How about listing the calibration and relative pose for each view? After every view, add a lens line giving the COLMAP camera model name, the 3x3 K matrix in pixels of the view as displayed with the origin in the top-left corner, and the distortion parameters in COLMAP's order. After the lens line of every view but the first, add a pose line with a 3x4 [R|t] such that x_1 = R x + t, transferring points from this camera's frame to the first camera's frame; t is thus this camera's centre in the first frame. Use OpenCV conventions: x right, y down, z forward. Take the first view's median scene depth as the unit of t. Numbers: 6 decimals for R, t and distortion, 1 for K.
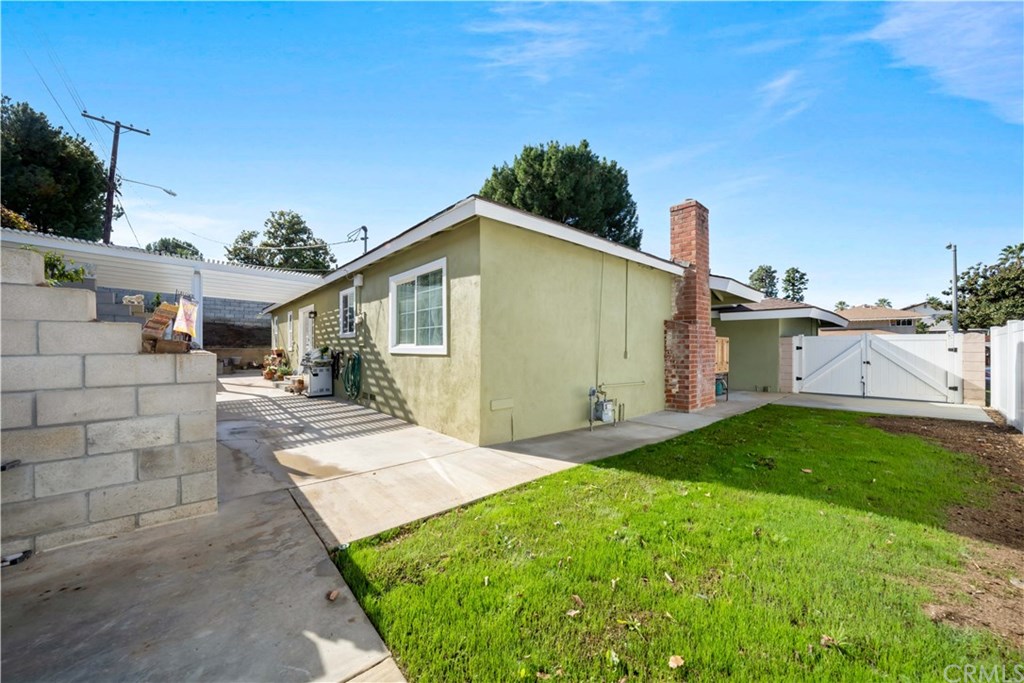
lens RADIAL K [[365.9, 0, 512.0], [0, 365.9, 341.5], [0, 0, 1]] dist [-0.002085, 0.000126]
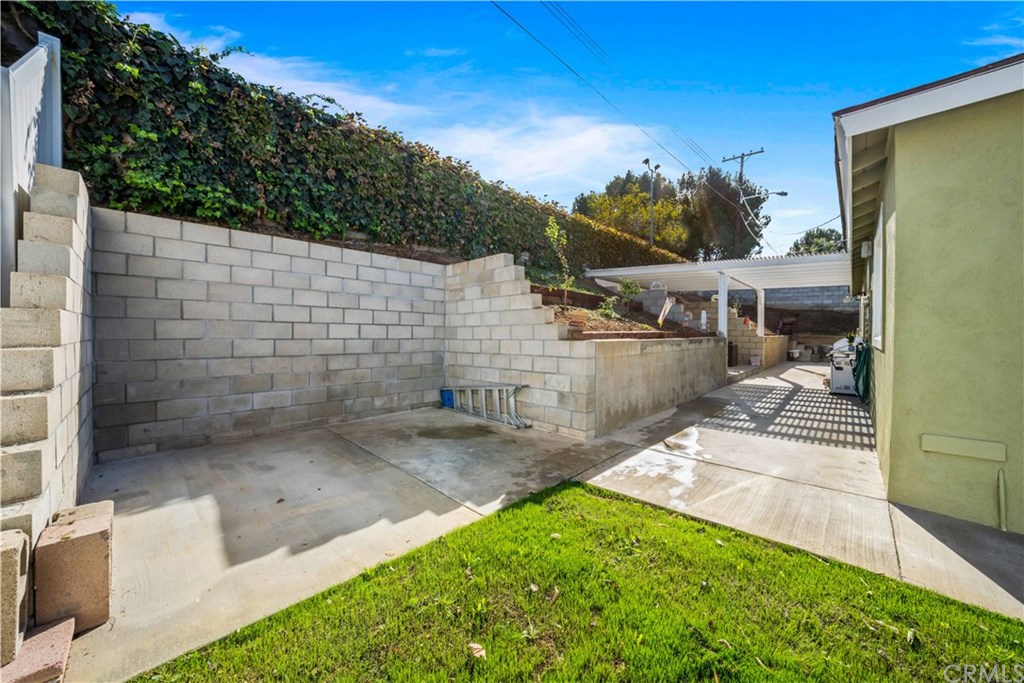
lens RADIAL K [[365.9, 0, 512.0], [0, 365.9, 341.5], [0, 0, 1]] dist [-0.002085, 0.000126]
pose [[0.117774, 0.025997, -0.992700, 0.557445], [0.011852, 0.999549, 0.027583, -0.010043], [0.992970, -0.015014, 0.117413, 0.373224]]
